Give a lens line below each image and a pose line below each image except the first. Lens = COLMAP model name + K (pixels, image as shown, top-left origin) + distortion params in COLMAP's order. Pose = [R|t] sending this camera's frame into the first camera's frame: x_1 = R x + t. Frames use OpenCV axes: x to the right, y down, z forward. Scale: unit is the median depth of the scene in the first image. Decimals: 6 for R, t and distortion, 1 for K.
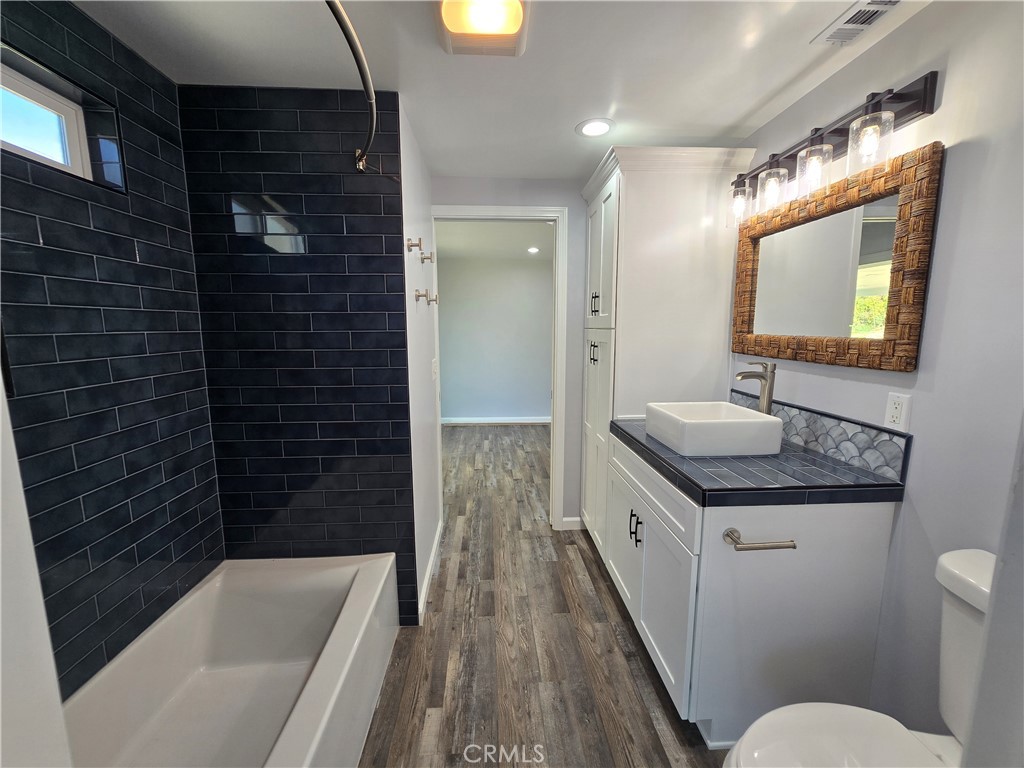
lens RADIAL K [[421.7, 0, 510.2], [0, 421.7, 386.6], [0, 0, 1]] dist [-0.001725, -0.000096]
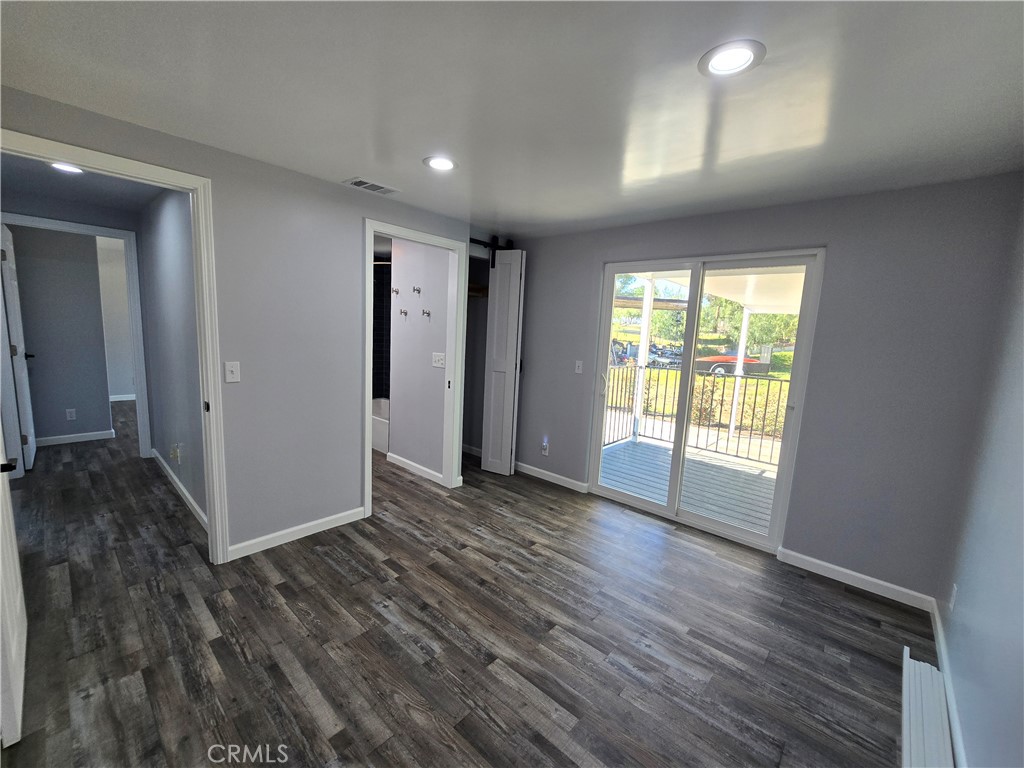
lens RADIAL K [[421.7, 0, 510.2], [0, 421.7, 386.6], [0, 0, 1]] dist [-0.001725, -0.000096]
pose [[-0.709943, 0.062513, -0.701480, 0.451206], [-0.151520, 0.959168, 0.238826, -0.226838], [0.687767, 0.275841, -0.671482, 1.480637]]
